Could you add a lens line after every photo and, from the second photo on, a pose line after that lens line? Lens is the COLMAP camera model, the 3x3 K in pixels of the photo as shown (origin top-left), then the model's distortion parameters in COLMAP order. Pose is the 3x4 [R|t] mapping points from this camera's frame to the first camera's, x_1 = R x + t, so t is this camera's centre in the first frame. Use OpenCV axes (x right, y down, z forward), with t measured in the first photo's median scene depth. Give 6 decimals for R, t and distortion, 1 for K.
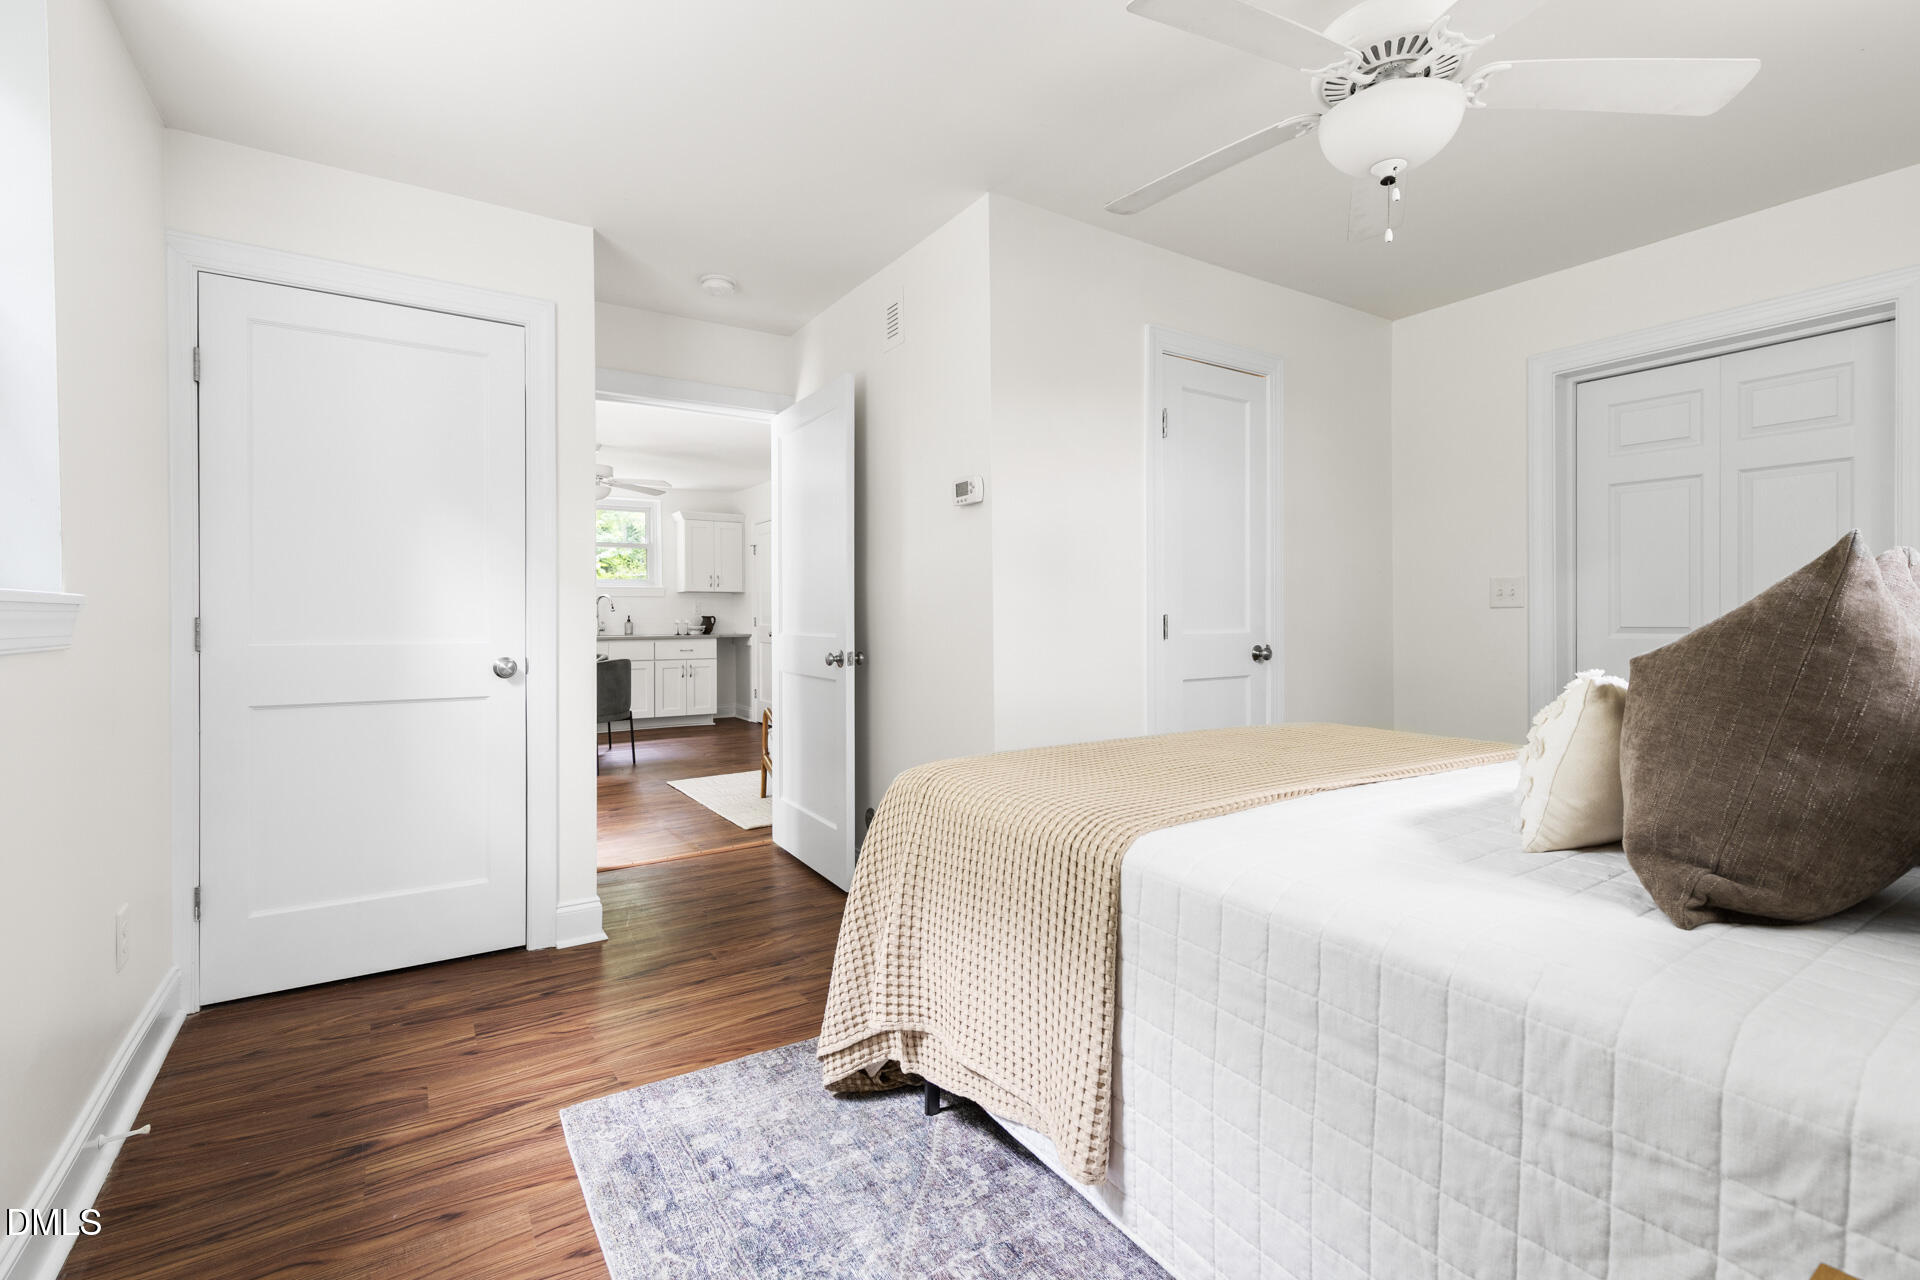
lens RADIAL K [[872.3, 0, 963.3], [0, 872.3, 631.4], [0, 0, 1]] dist [0.005856, -0.000190]
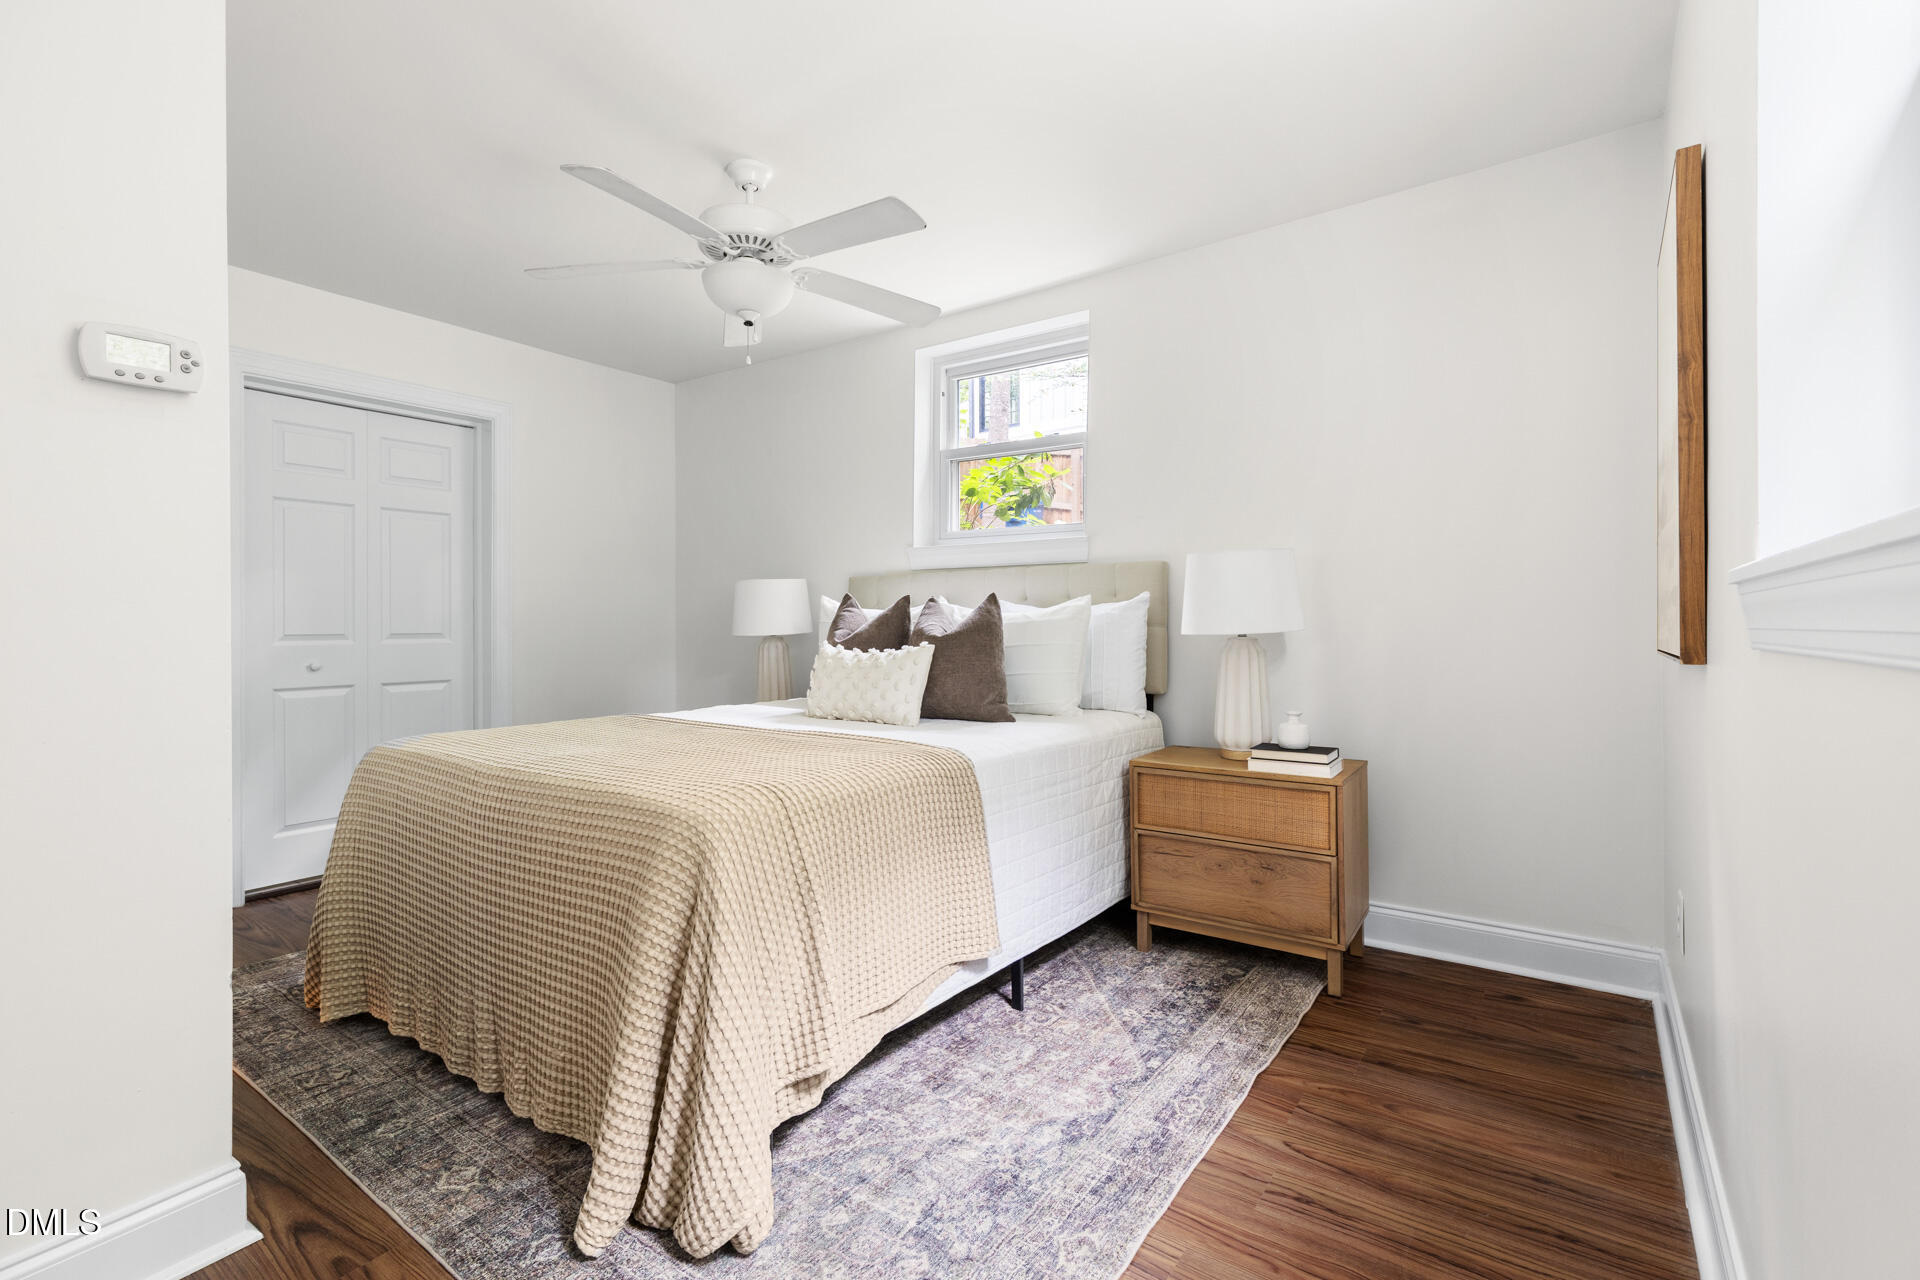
lens RADIAL K [[872.3, 0, 962.9], [0, 872.3, 631.1], [0, 0, 1]] dist [0.005856, -0.000190]
pose [[-0.368993, -0.004552, 0.929421, -1.121450], [0.024366, 0.999597, 0.014569, -0.009963], [-0.929113, 0.028022, -0.368733, 1.346147]]
